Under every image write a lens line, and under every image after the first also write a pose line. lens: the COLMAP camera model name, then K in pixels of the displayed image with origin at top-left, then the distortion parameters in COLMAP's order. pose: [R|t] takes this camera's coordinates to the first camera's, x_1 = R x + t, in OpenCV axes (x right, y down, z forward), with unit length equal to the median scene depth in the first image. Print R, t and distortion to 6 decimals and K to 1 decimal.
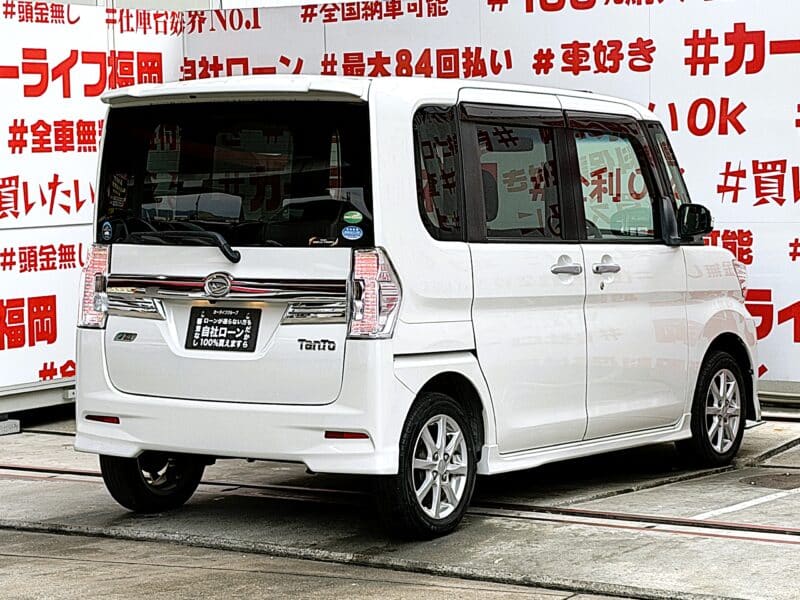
lens RADIAL K [[2222.8, 0, 420.6], [0, 2222.8, 300.3], [0, 0, 1]] dist [0.120081, -0.214425]
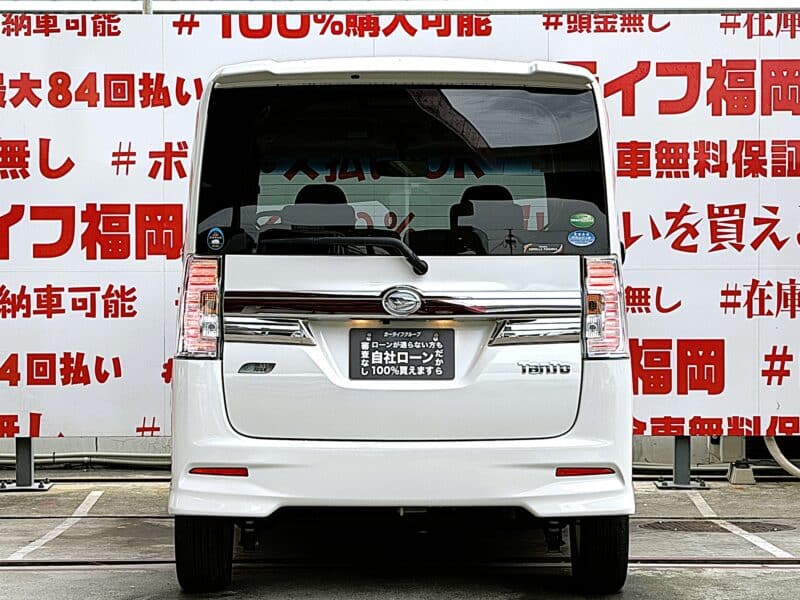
lens RADIAL K [[2222.8, 0, 420.6], [0, 2222.8, 300.3], [0, 0, 1]] dist [0.120081, -0.214425]
pose [[0.839648, 0.008035, 0.543072, -0.475735], [0.023430, 0.998424, -0.050997, 0.031493], [-0.542626, 0.055544, 0.838136, 0.261521]]
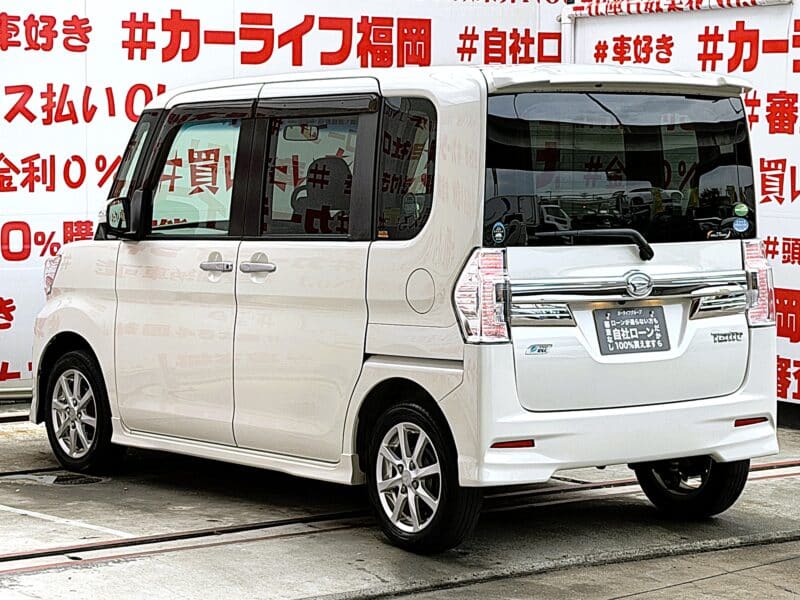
lens RADIAL K [[2222.8, 0, 420.6], [0, 2222.8, 300.3], [0, 0, 1]] dist [0.120081, -0.214425]
pose [[0.361545, -0.056918, 0.930616, -0.895061], [0.046151, 0.998004, 0.043110, -0.040088], [-0.931212, 0.027363, 0.363450, 0.653518]]
